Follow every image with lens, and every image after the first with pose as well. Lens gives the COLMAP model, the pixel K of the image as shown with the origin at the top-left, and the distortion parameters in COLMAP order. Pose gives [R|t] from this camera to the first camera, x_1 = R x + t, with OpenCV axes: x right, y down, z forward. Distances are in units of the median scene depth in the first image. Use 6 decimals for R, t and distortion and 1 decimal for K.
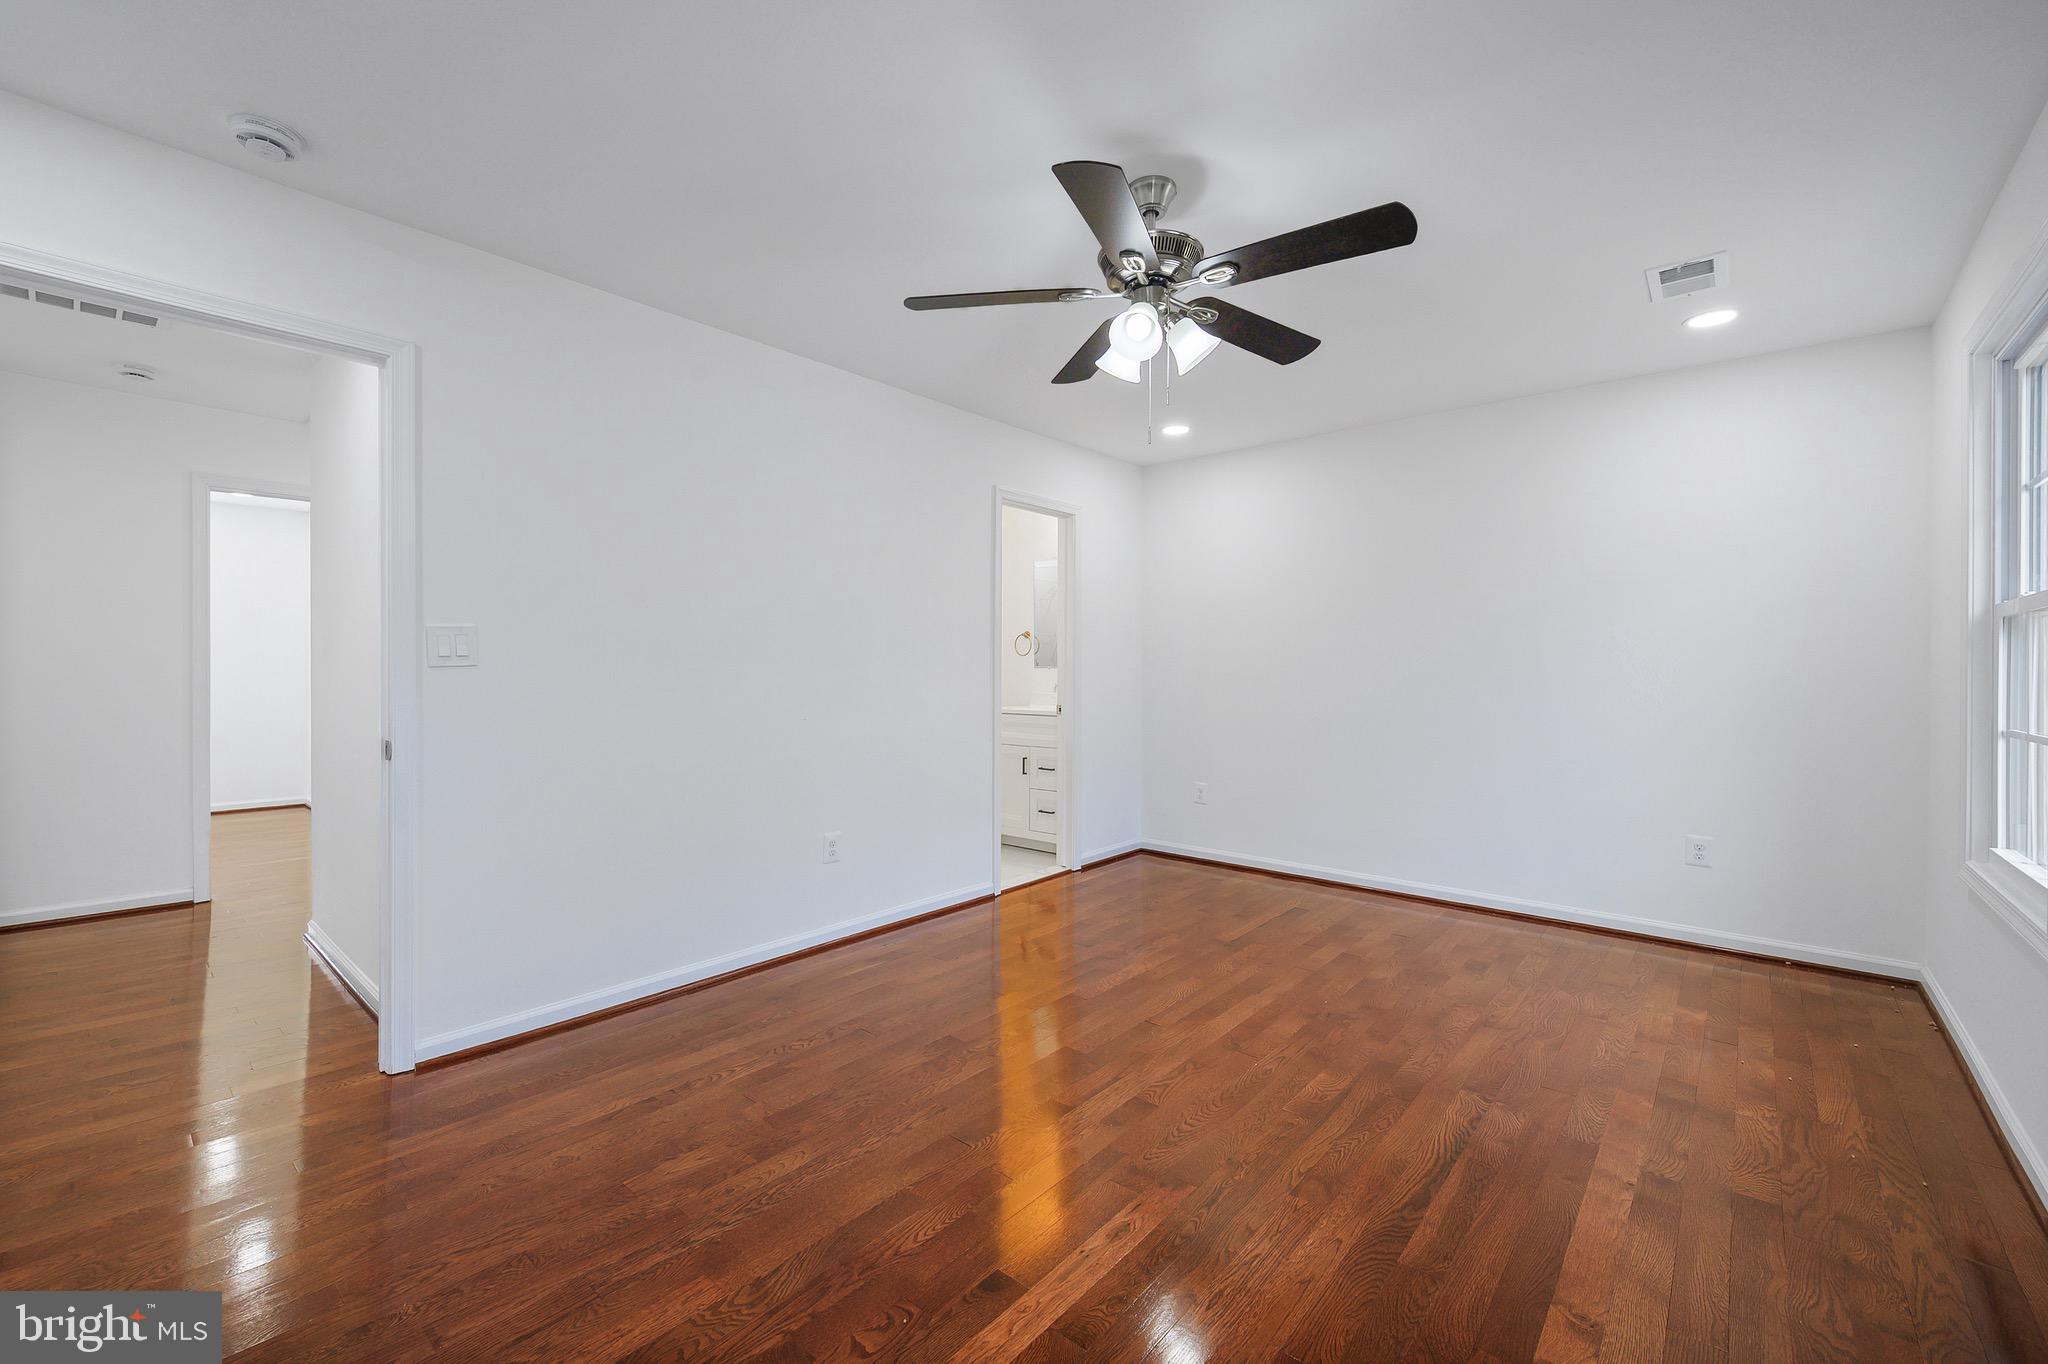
lens RADIAL K [[854.3, 0, 1006.9], [0, 854.3, 681.5], [0, 0, 1]] dist [0.000036, 0.000500]
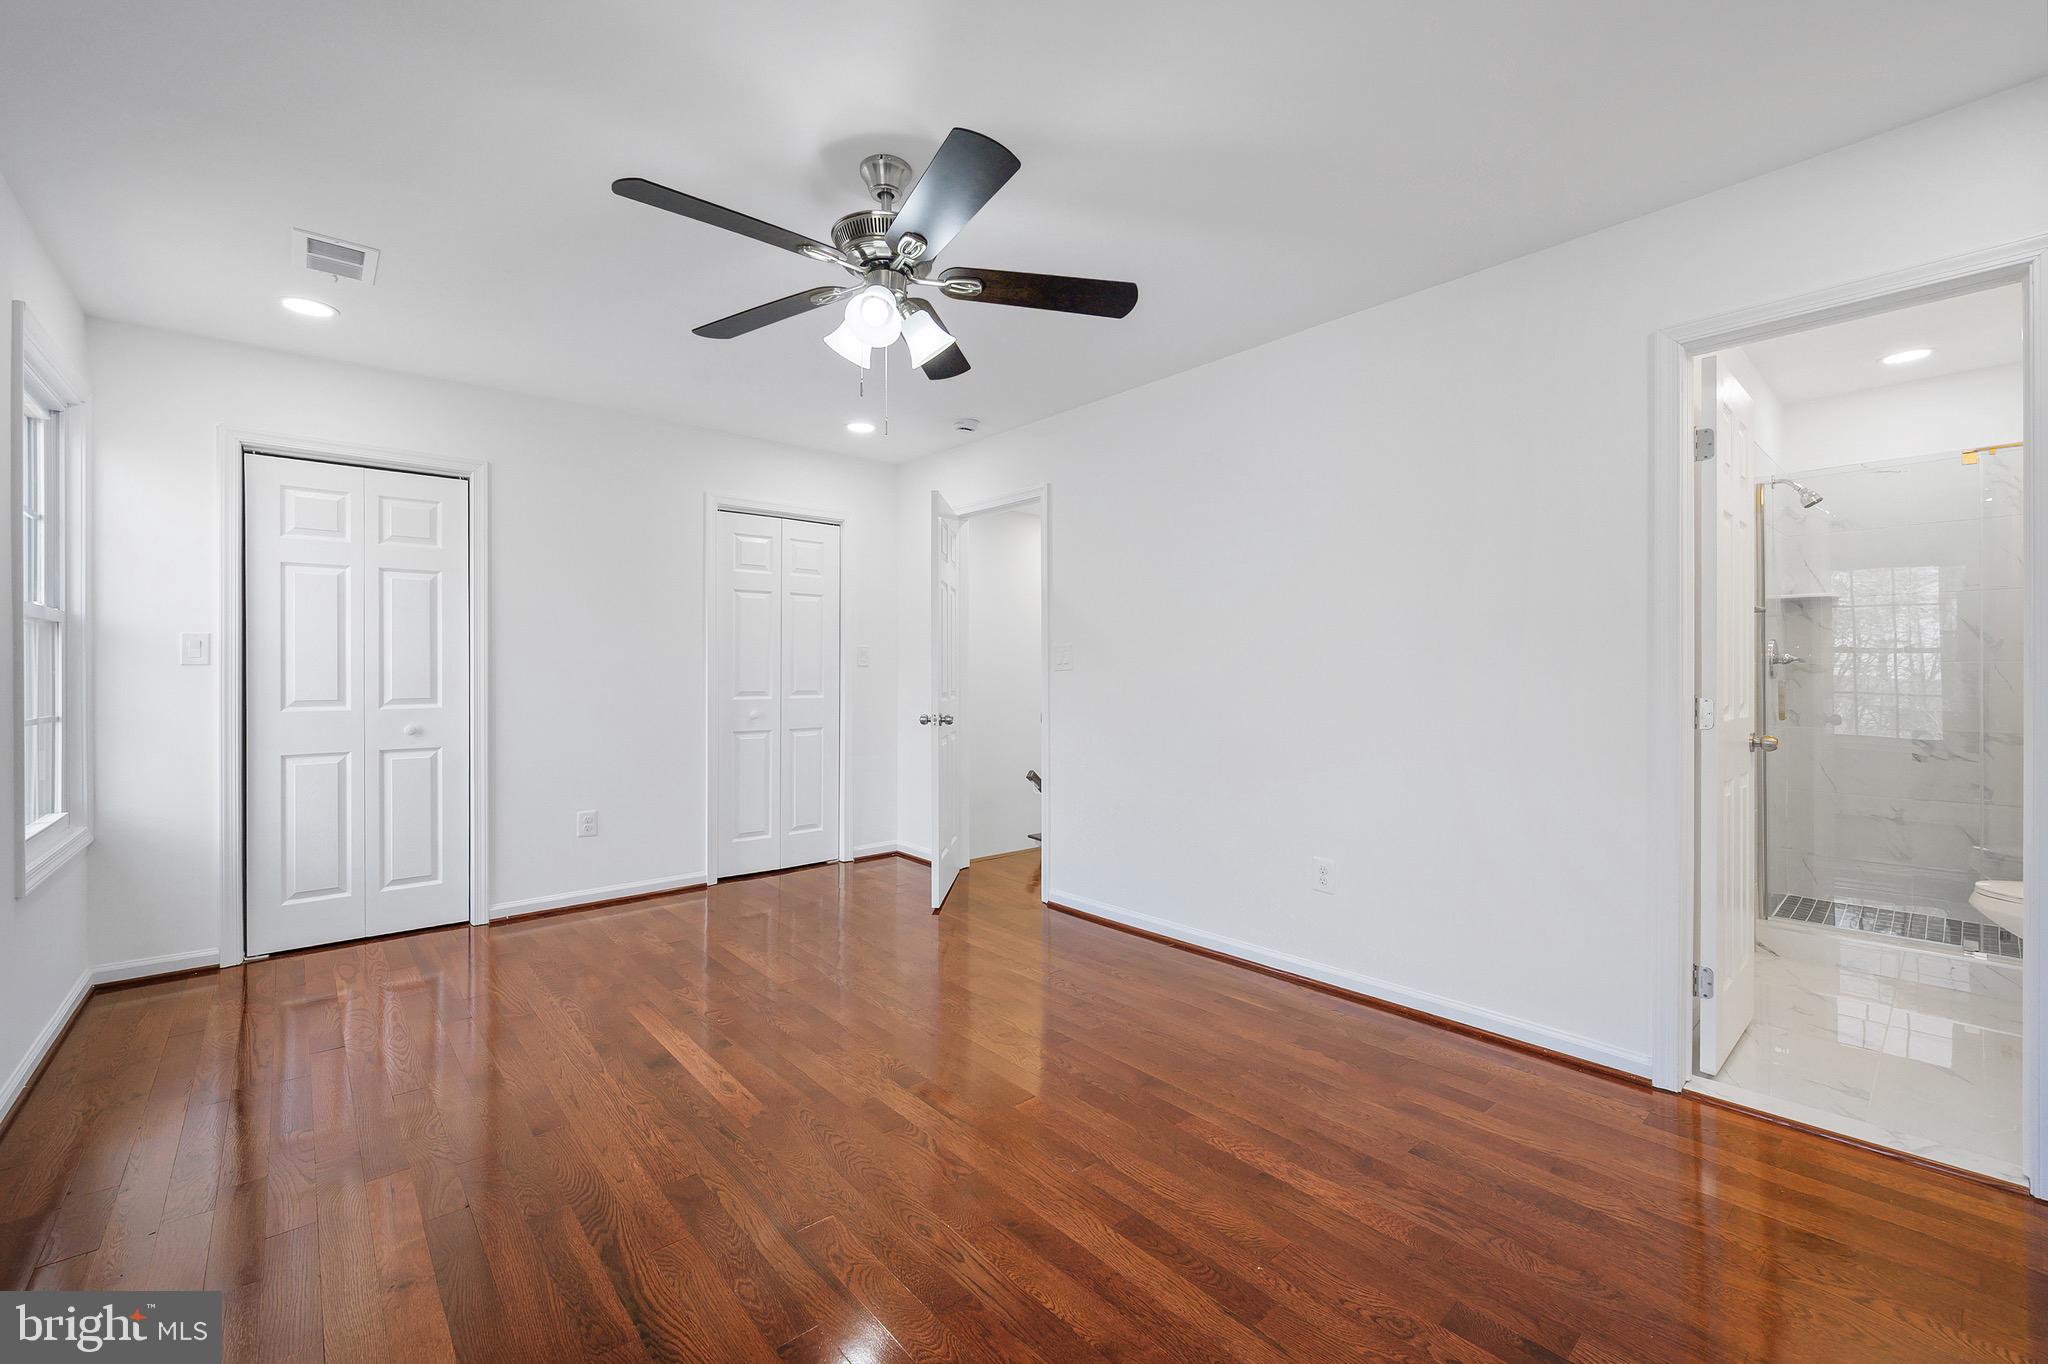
lens RADIAL K [[837.2, 0, 1024.0], [0, 837.2, 682.0], [0, 0, 1]] dist [-0.001896, 0.002489]
pose [[-0.137967, 0.005955, -0.990419, 0.786642], [-0.008357, 0.999939, 0.007177, -0.007056], [0.990402, 0.009267, -0.137908, 0.937986]]
